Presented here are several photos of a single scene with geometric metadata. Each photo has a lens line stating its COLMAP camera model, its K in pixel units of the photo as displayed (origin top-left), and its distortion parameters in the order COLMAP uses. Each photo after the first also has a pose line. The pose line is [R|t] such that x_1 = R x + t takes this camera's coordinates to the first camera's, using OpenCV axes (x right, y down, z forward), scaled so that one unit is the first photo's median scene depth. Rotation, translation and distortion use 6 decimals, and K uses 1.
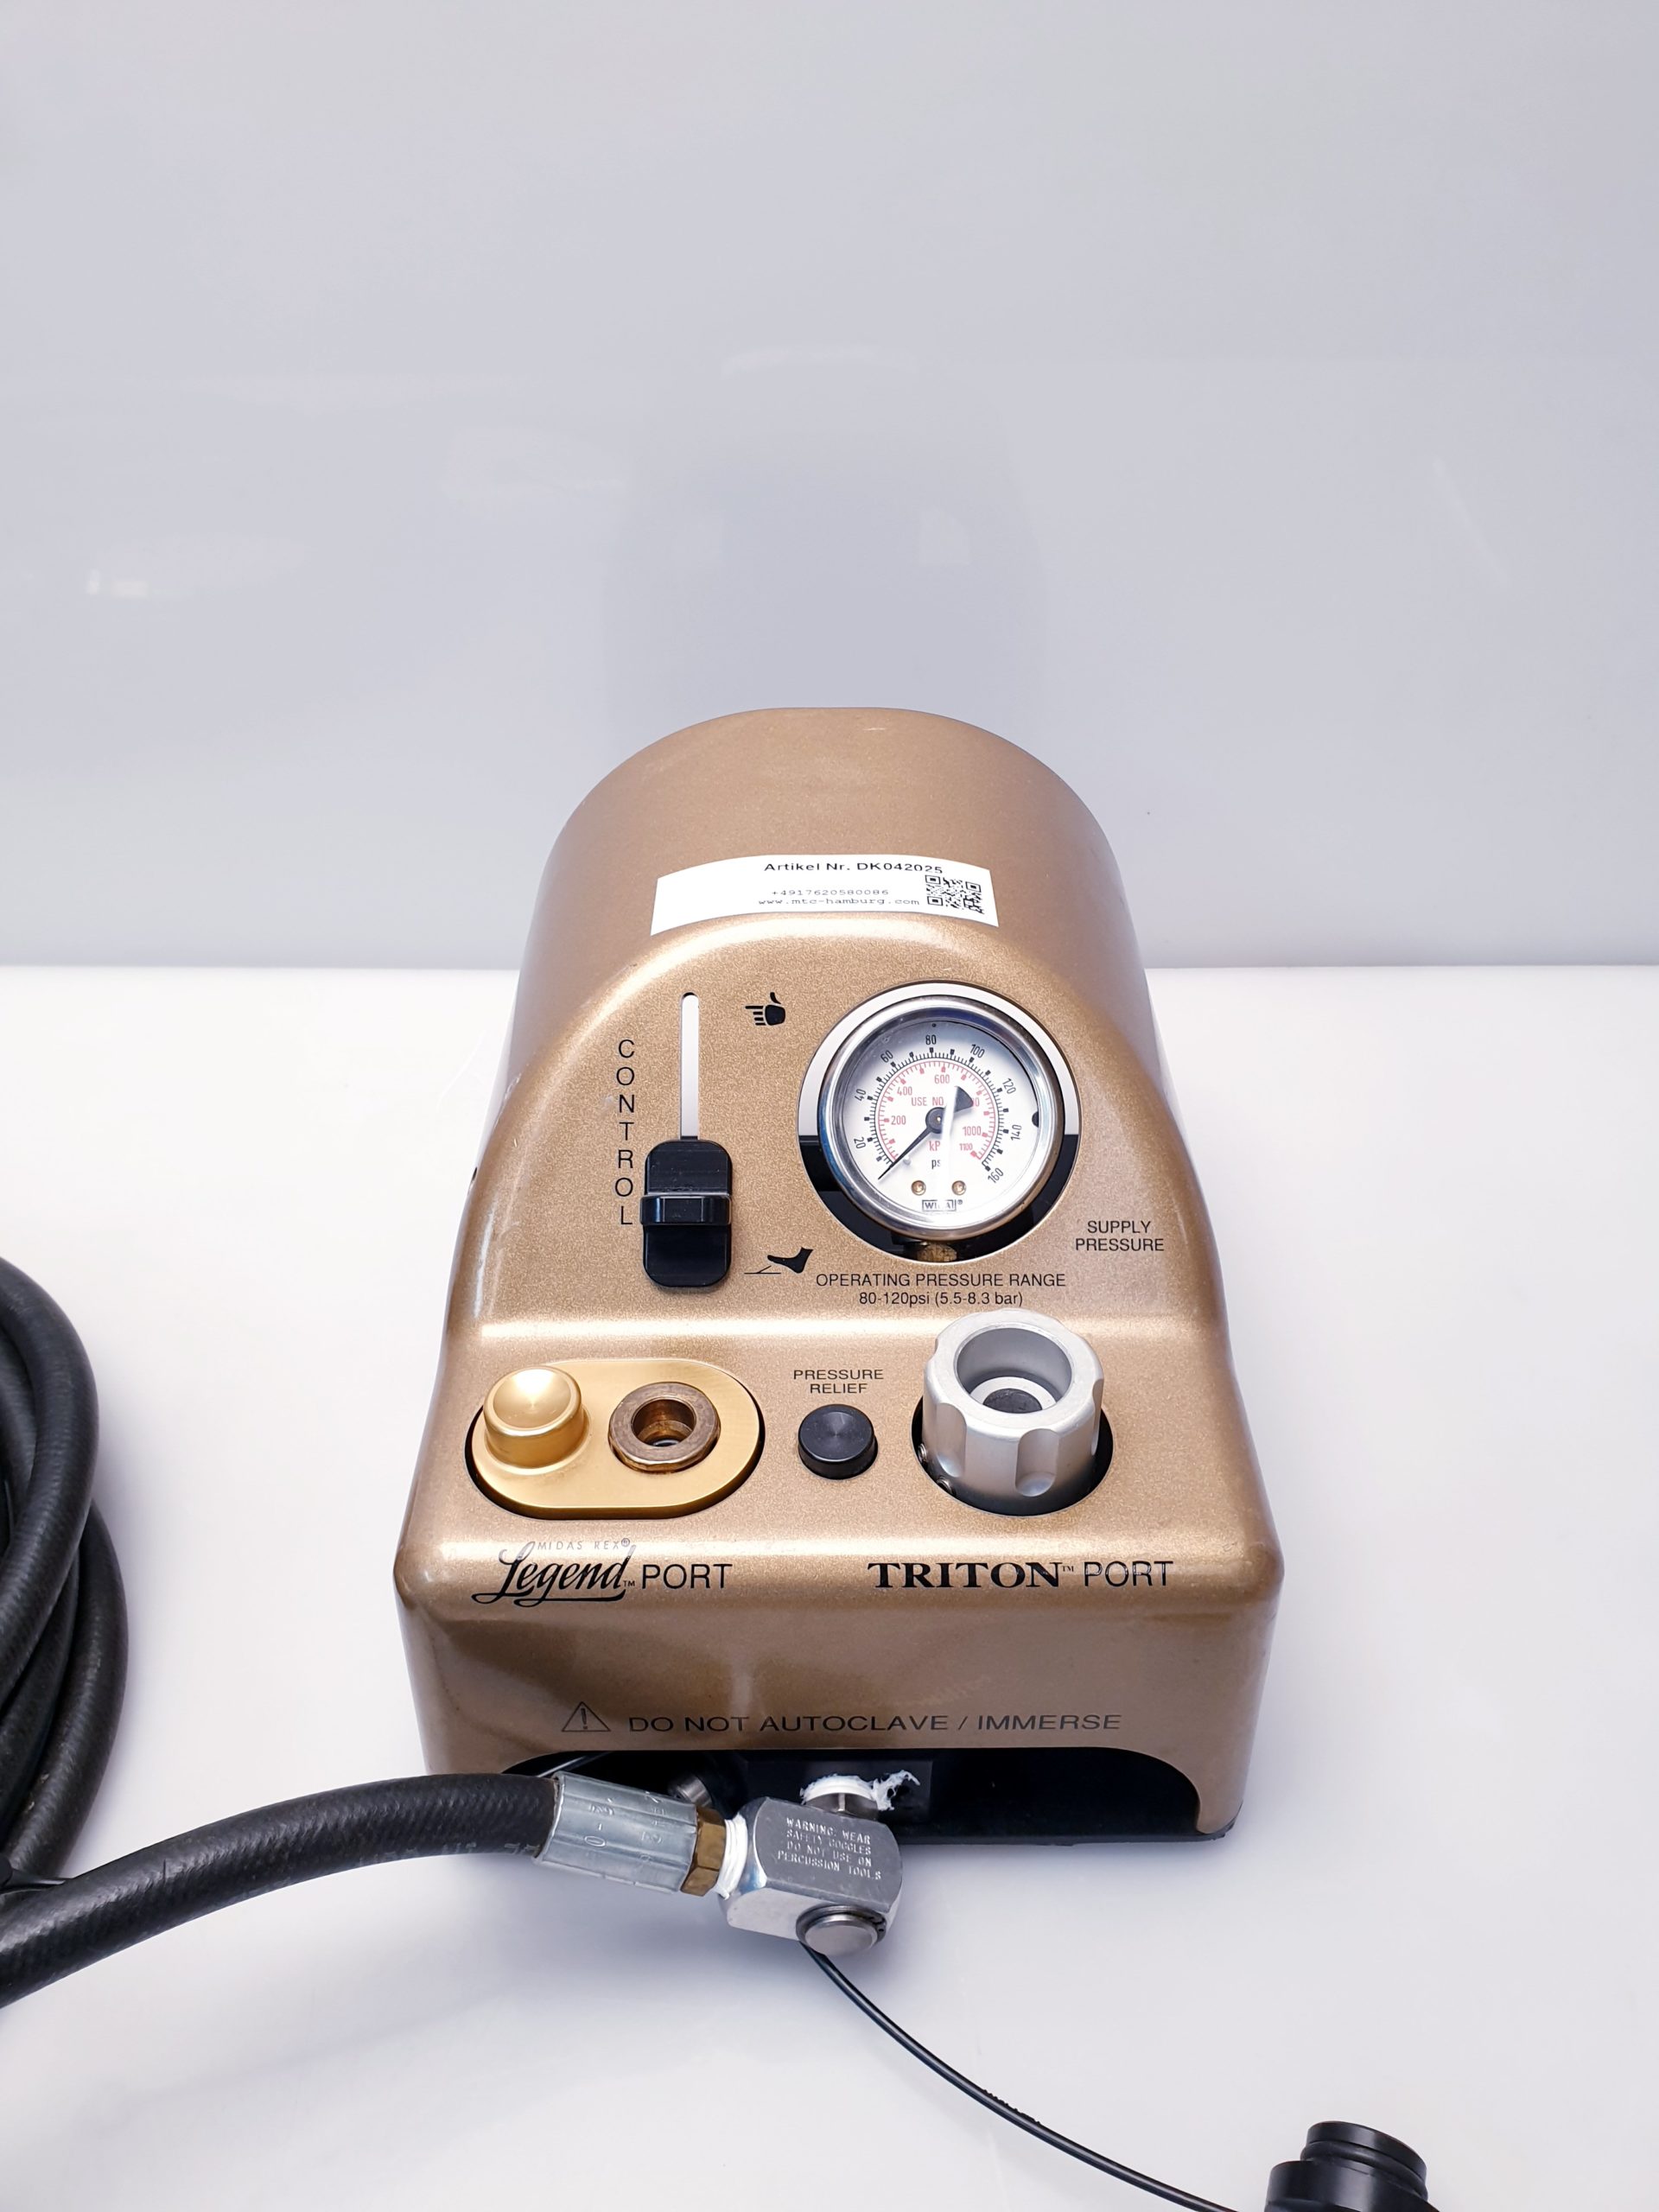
lens RADIAL K [[1686.1, 0, 831.2], [0, 1686.1, 1081.0], [0, 0, 1]] dist [0.011361, -0.065090]
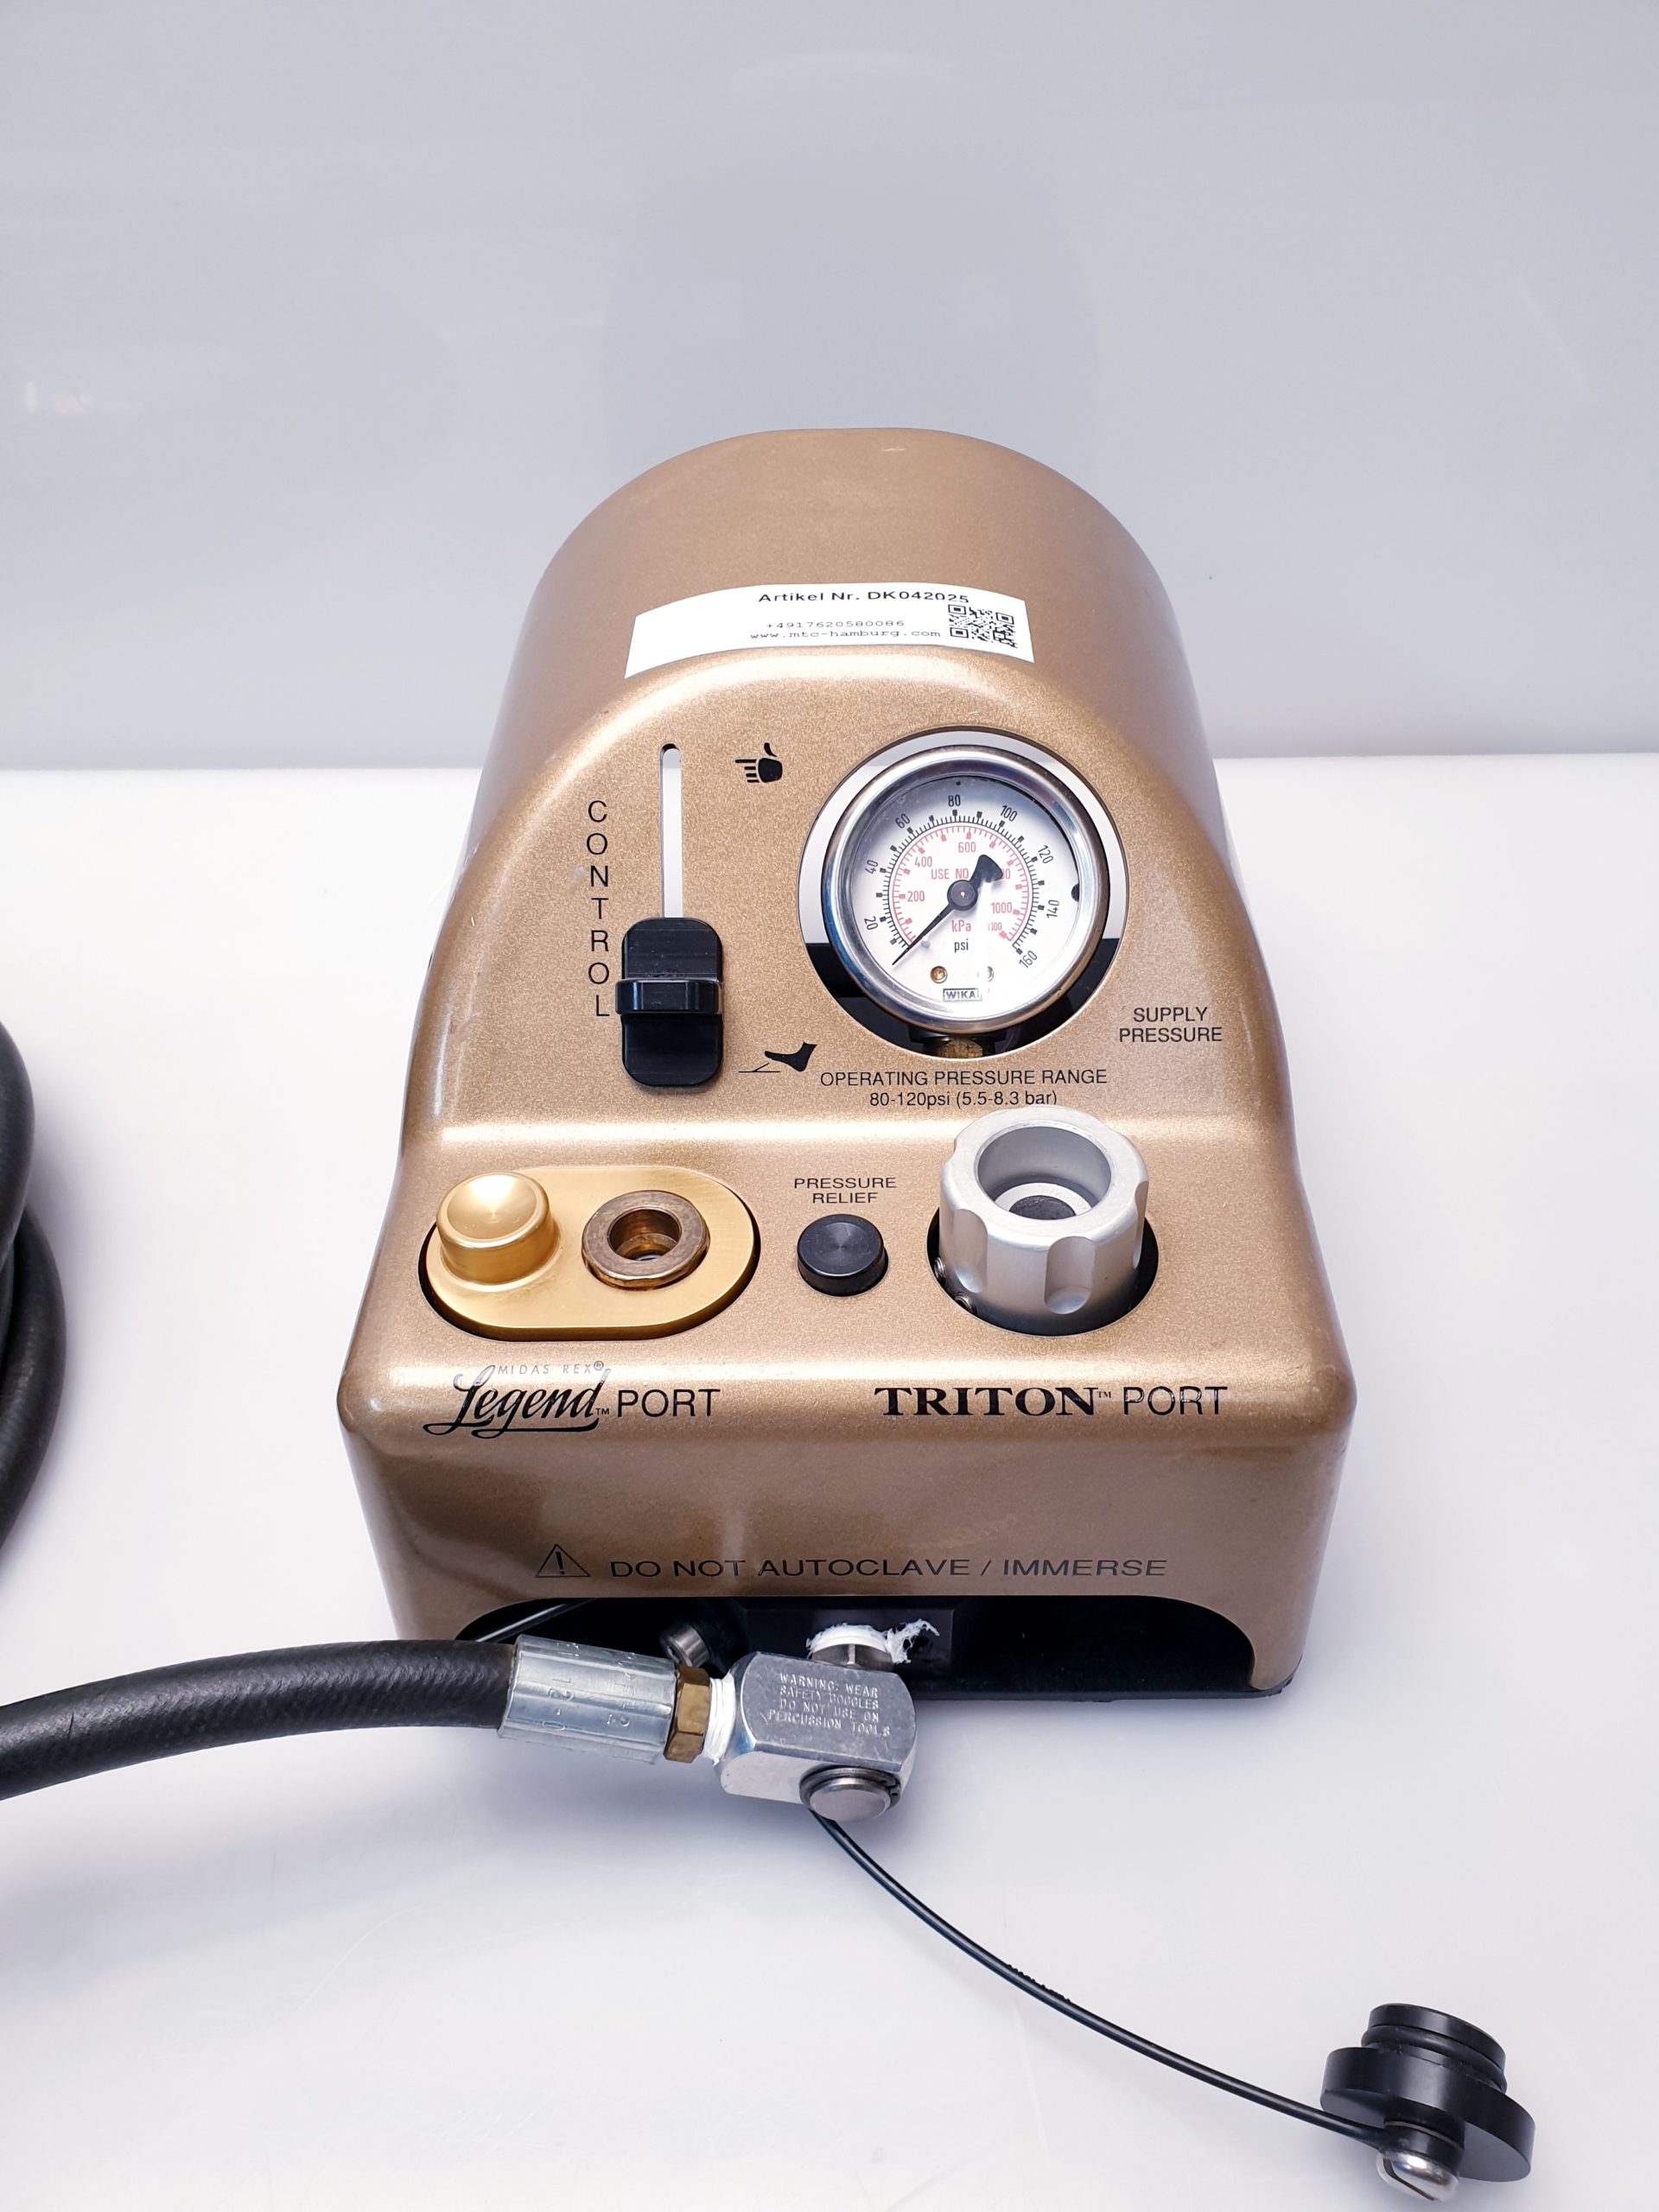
lens RADIAL K [[1705.0, 0, 836.7], [0, 1705.0, 1143.6], [0, 0, 1]] dist [0.133835, -0.268453]
pose [[0.999596, -0.005068, -0.027950, 0.025810], [0.008247, 0.993350, 0.114838, 0.054162], [0.027182, -0.115022, 0.992991, 0.124553]]
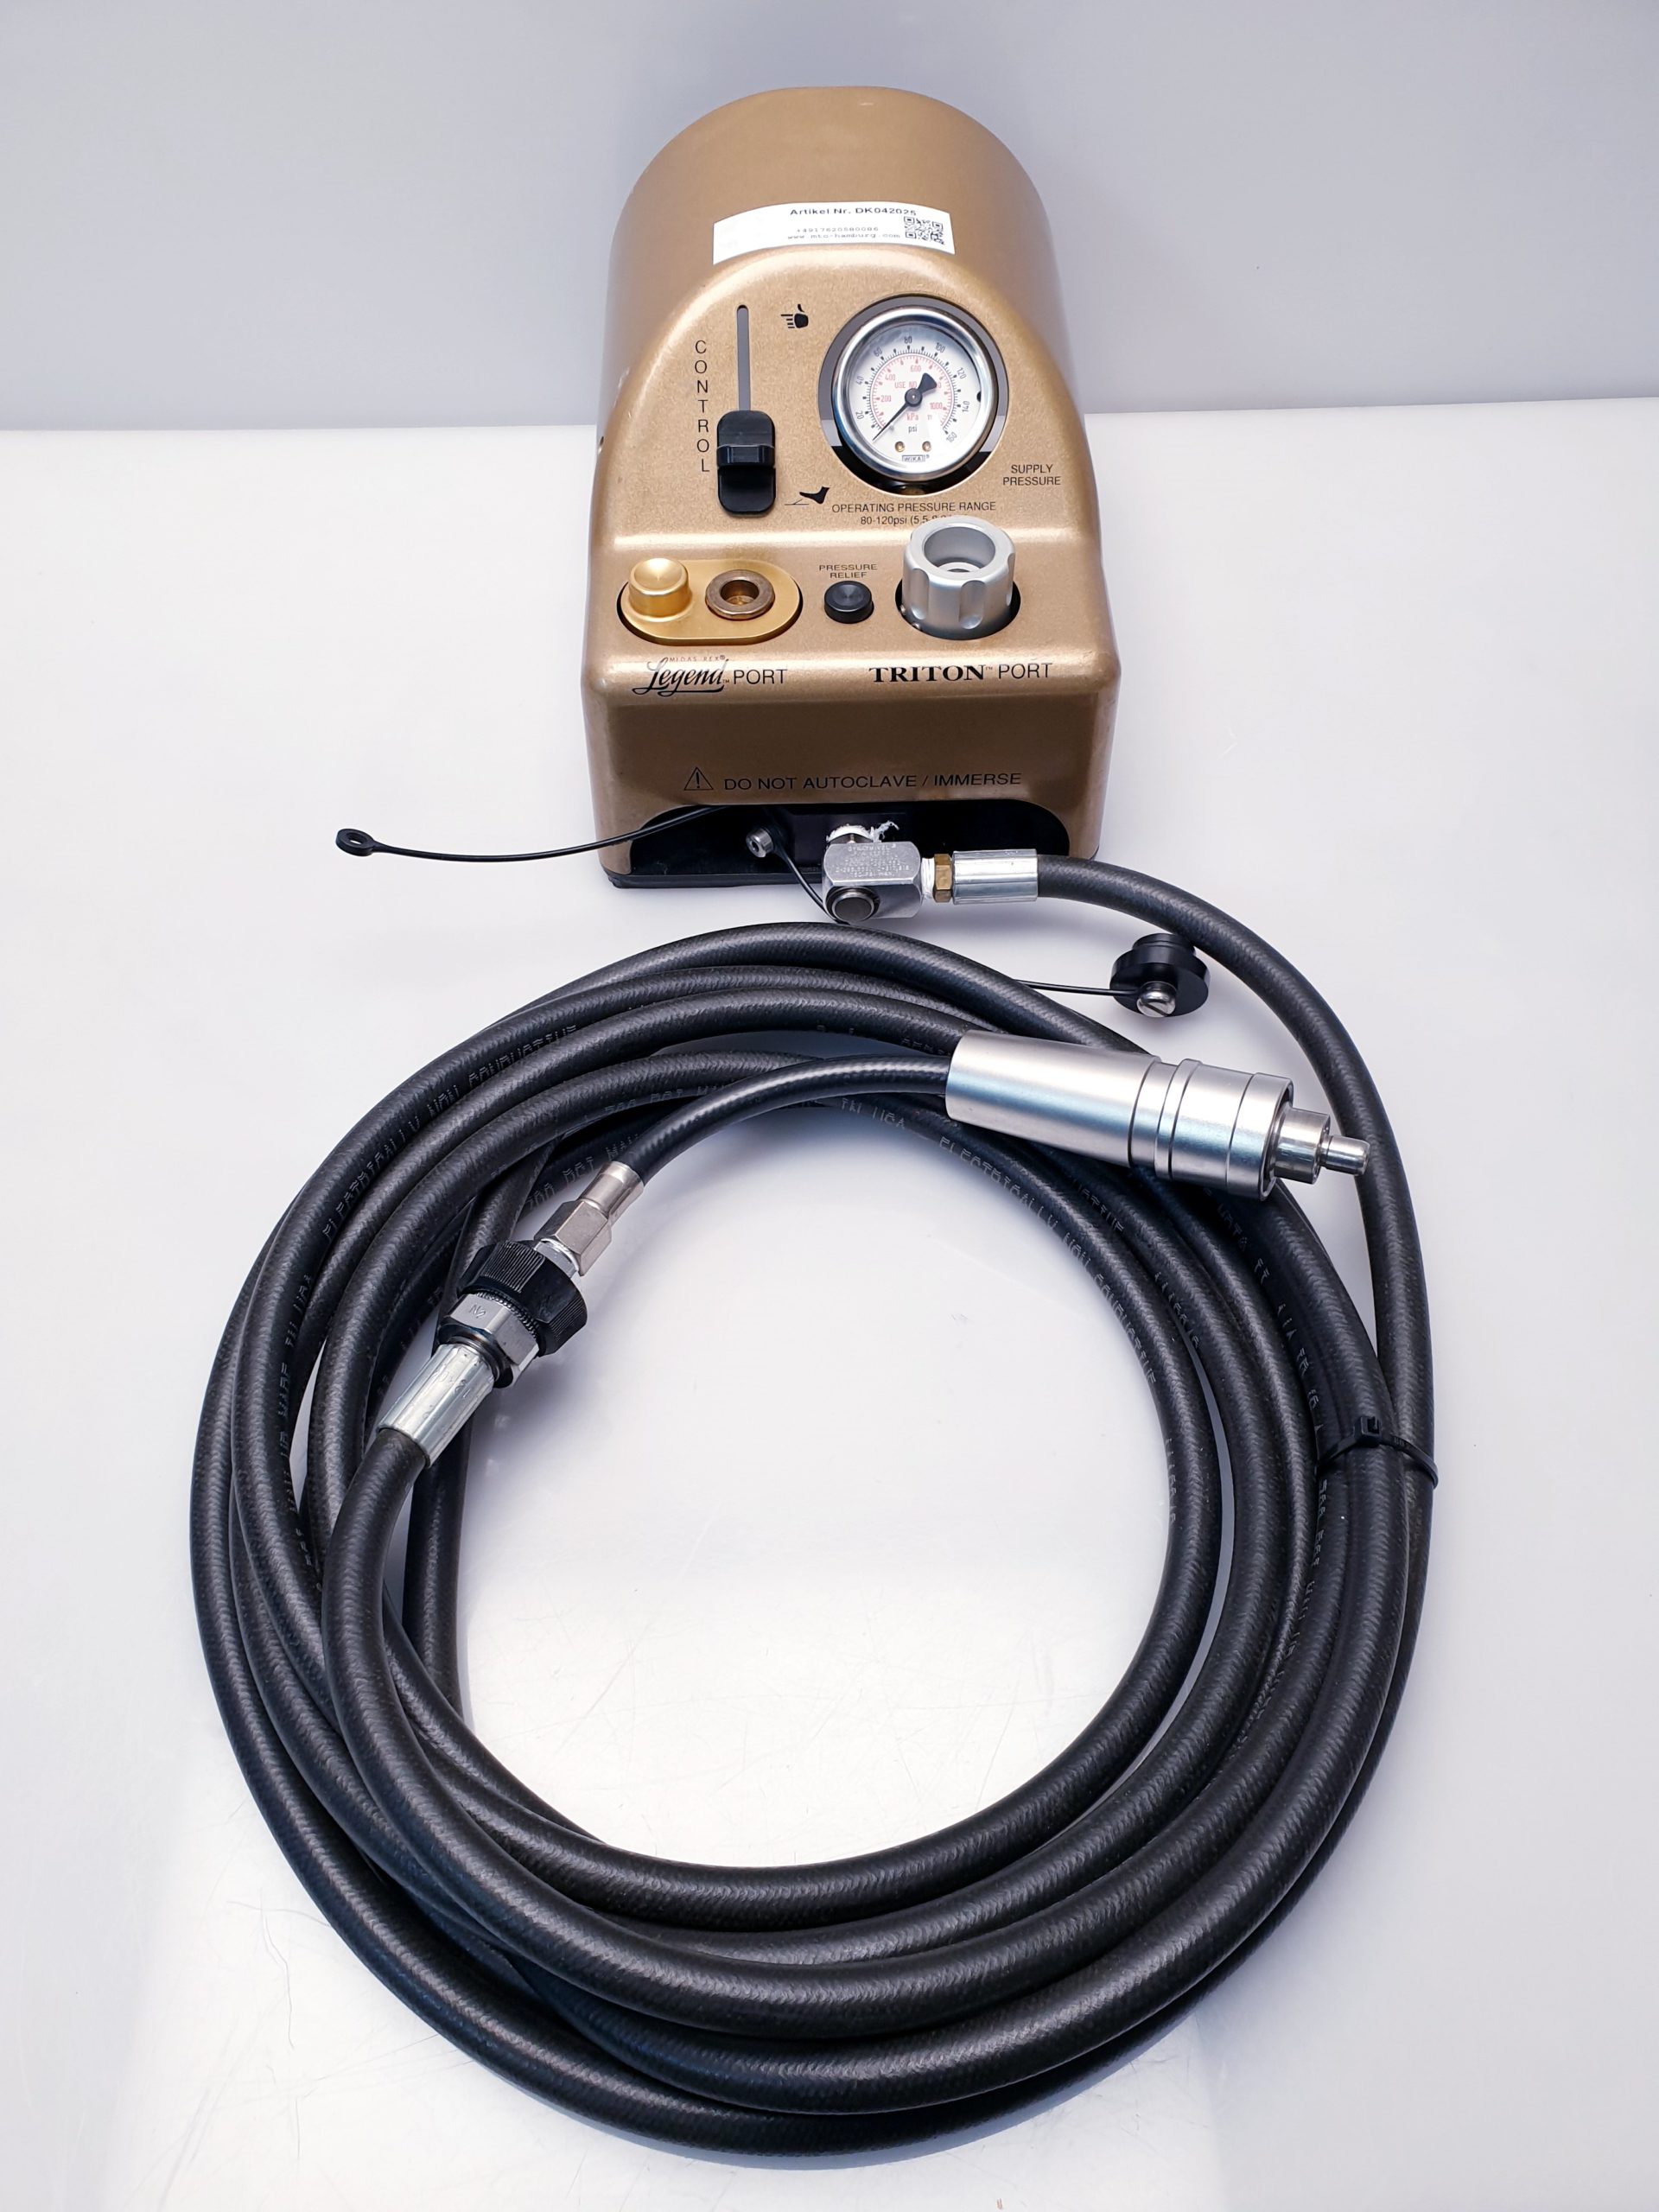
lens RADIAL K [[1686.1, 0, 831.2], [0, 1686.1, 1081.0], [0, 0, 1]] dist [0.011361, -0.065090]
pose [[0.999843, -0.016513, 0.006347, -0.030698], [0.013663, 0.948694, 0.315900, 0.137753], [-0.011238, -0.315763, 0.948771, -0.660892]]
